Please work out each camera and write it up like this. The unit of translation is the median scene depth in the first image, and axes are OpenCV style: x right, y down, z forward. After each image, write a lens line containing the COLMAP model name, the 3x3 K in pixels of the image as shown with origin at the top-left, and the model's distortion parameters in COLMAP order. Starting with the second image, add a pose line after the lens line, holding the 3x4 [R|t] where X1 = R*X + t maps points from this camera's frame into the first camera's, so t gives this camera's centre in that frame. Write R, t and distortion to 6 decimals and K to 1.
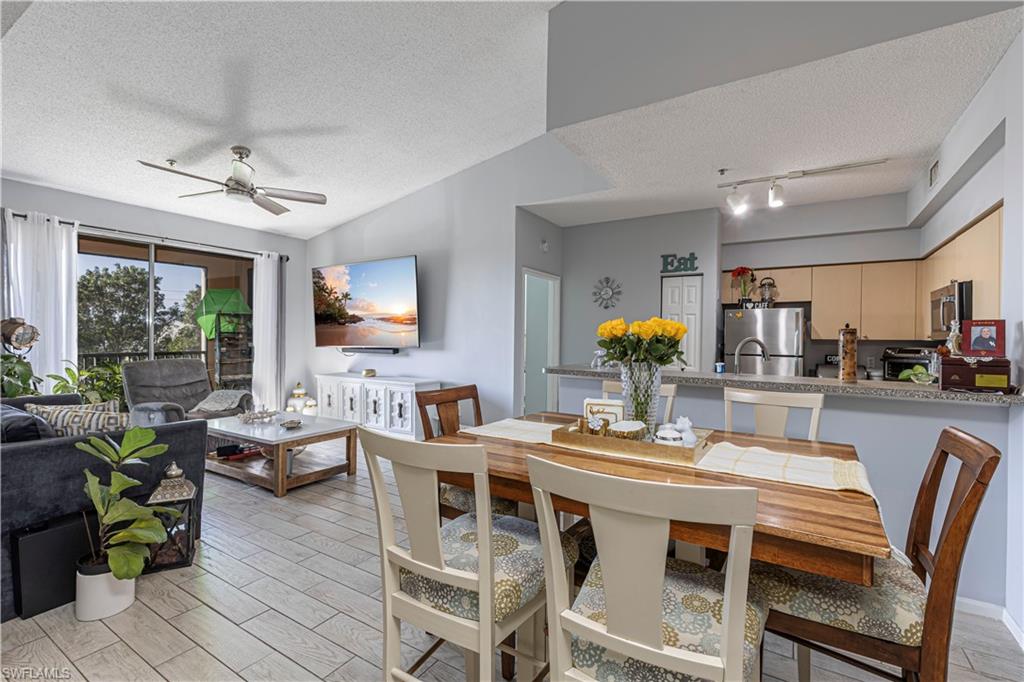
lens RADIAL K [[457.5, 0, 516.1], [0, 457.5, 341.1], [0, 0, 1]] dist [0.007171, -0.000445]
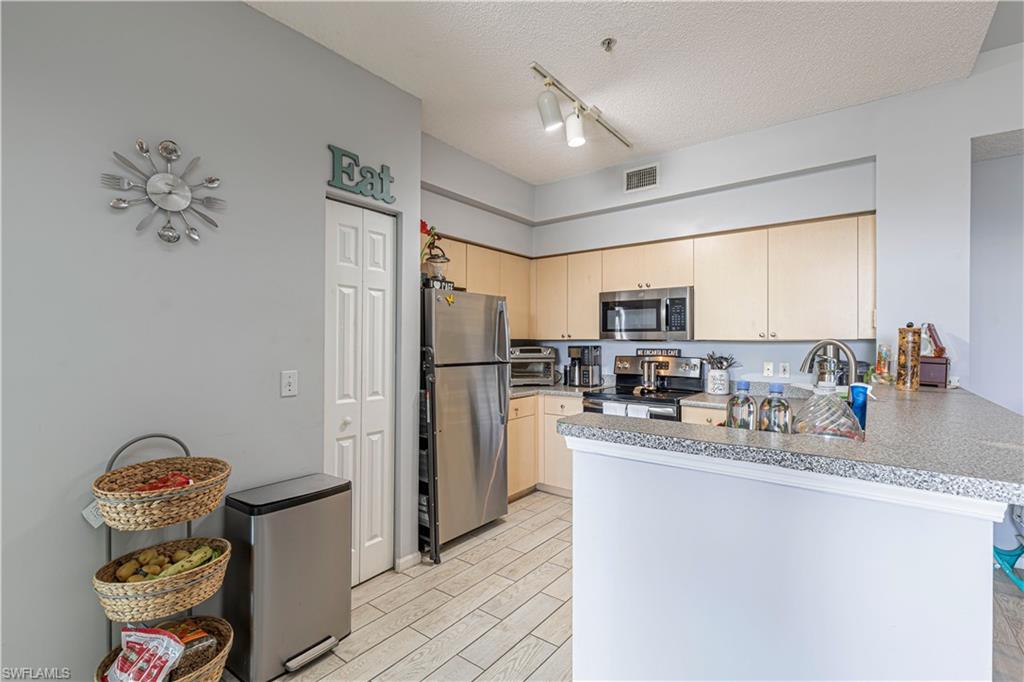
lens RADIAL K [[457.5, 0, 516.1], [0, 457.5, 341.1], [0, 0, 1]] dist [0.007171, -0.000445]
pose [[0.099328, -0.009421, 0.995010, -0.095416], [0.000382, 0.999955, 0.009429, -0.006793], [-0.995055, -0.000556, 0.099328, 0.781472]]
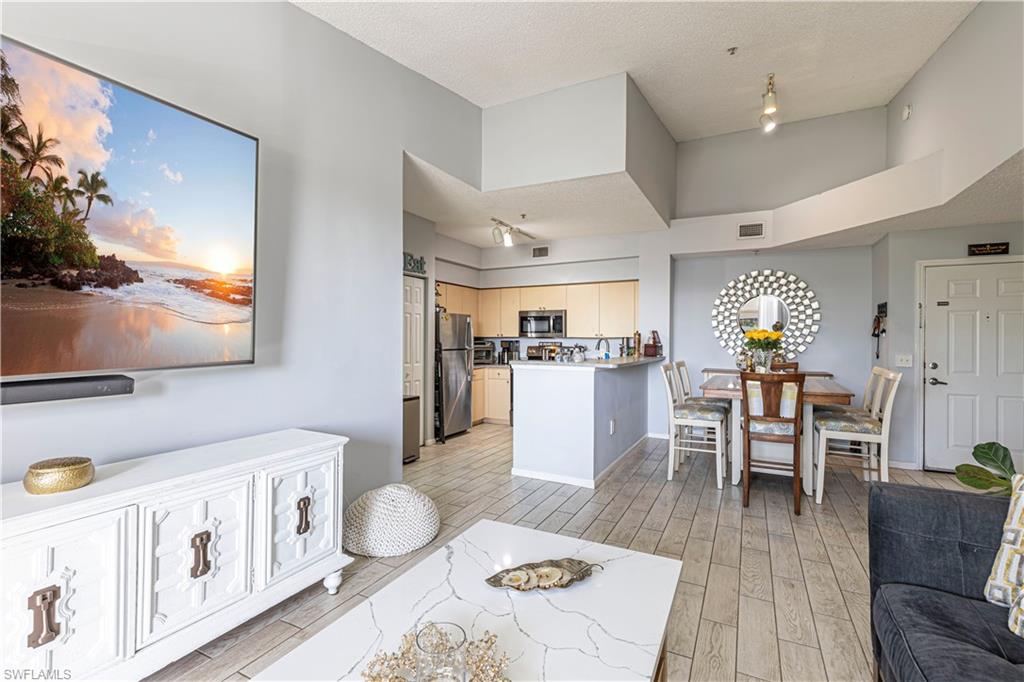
lens RADIAL K [[466.5, 0, 512.0], [0, 466.5, 341.0], [0, 0, 1]] dist [0.001815, -0.000317]
pose [[-0.076382, -0.015592, 0.996957, -0.698827], [-0.000433, 0.999878, 0.015605, -0.012227], [-0.997079, 0.000760, -0.076379, 0.844263]]
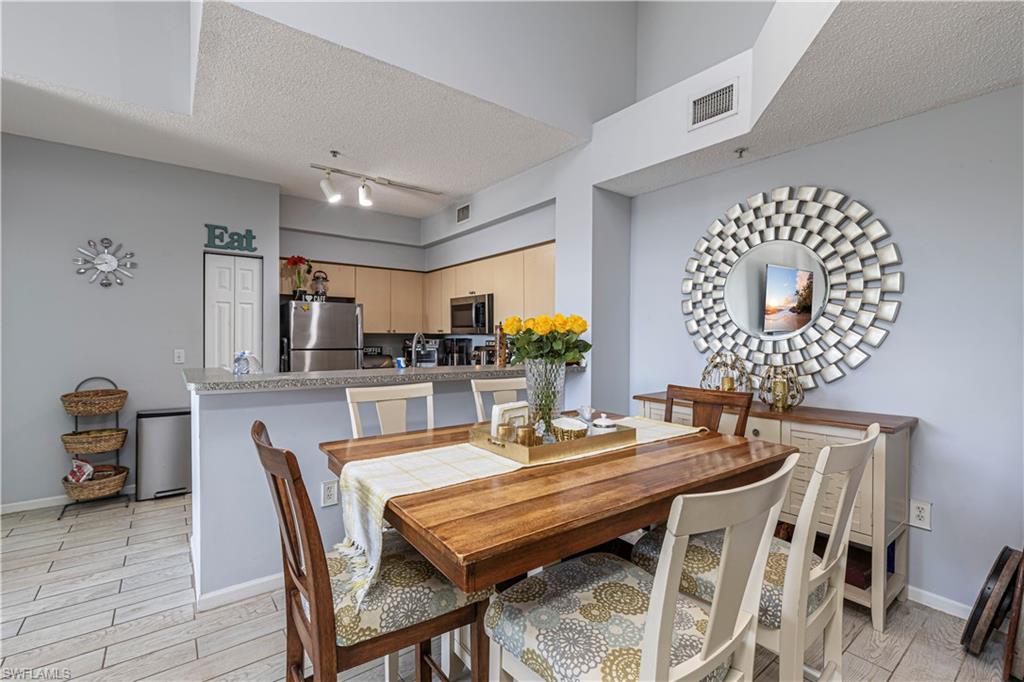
lens RADIAL K [[457.5, 0, 516.1], [0, 457.5, 341.1], [0, 0, 1]] dist [0.007171, -0.000445]
pose [[0.356932, -0.019025, 0.933937, -0.218521], [0.002681, 0.999809, 0.019342, -0.004628], [-0.934127, -0.004400, 0.356915, 0.238153]]
